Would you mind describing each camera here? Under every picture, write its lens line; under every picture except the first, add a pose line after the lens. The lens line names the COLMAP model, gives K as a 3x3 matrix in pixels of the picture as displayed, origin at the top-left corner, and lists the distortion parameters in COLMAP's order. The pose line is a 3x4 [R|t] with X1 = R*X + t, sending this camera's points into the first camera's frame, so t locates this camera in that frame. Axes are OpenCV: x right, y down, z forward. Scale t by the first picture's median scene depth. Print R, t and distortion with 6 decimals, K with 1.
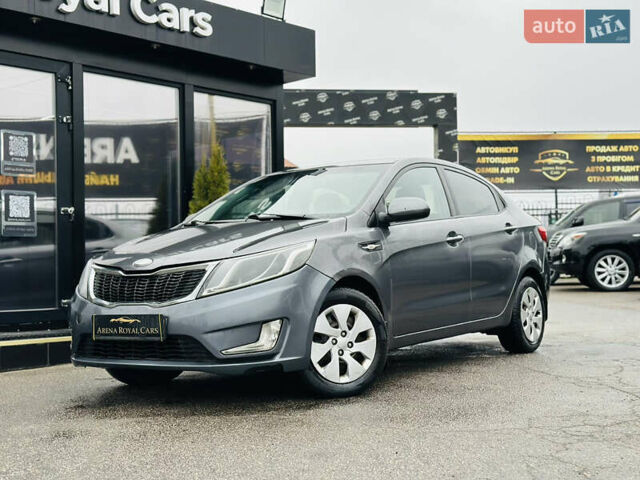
lens RADIAL K [[894.3, 0, 320.0], [0, 894.3, 240.0], [0, 0, 1]] dist [0.183401, -0.293607]
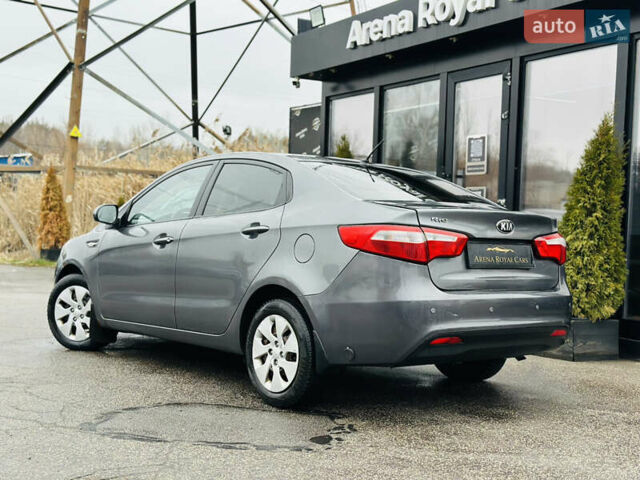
lens RADIAL K [[890.9, 0, 320.5], [0, 890.9, 233.9], [0, 0, 1]] dist [0.165446, -0.087594]
pose [[-0.277977, 0.025335, -0.960254, 0.817000], [0.011246, 0.999669, 0.023119, -0.023379], [0.960522, -0.004372, -0.278170, 1.131766]]
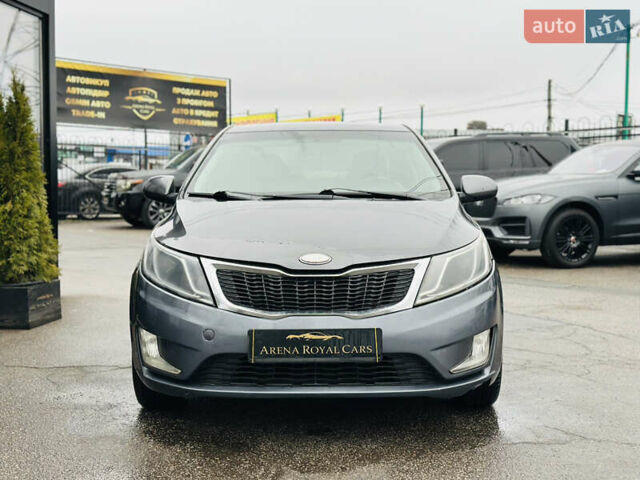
lens RADIAL K [[890.9, 0, 320.5], [0, 890.9, 233.9], [0, 0, 1]] dist [0.165446, -0.087594]
pose [[0.820558, 0.002225, 0.571558, -0.398941], [-0.044717, 0.997177, 0.060316, -0.026484], [-0.569811, -0.075051, 0.818342, 0.240996]]
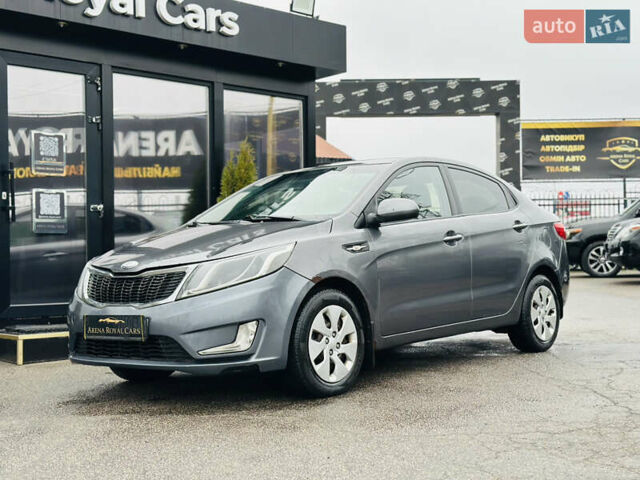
lens RADIAL K [[894.3, 0, 320.0], [0, 894.3, 240.0], [0, 0, 1]] dist [0.183401, -0.293607]
pose [[0.995728, 0.001020, -0.092333, 0.073735], [0.000356, 0.999889, 0.014882, -0.011498], [0.092338, -0.014852, 0.995617, -0.006332]]
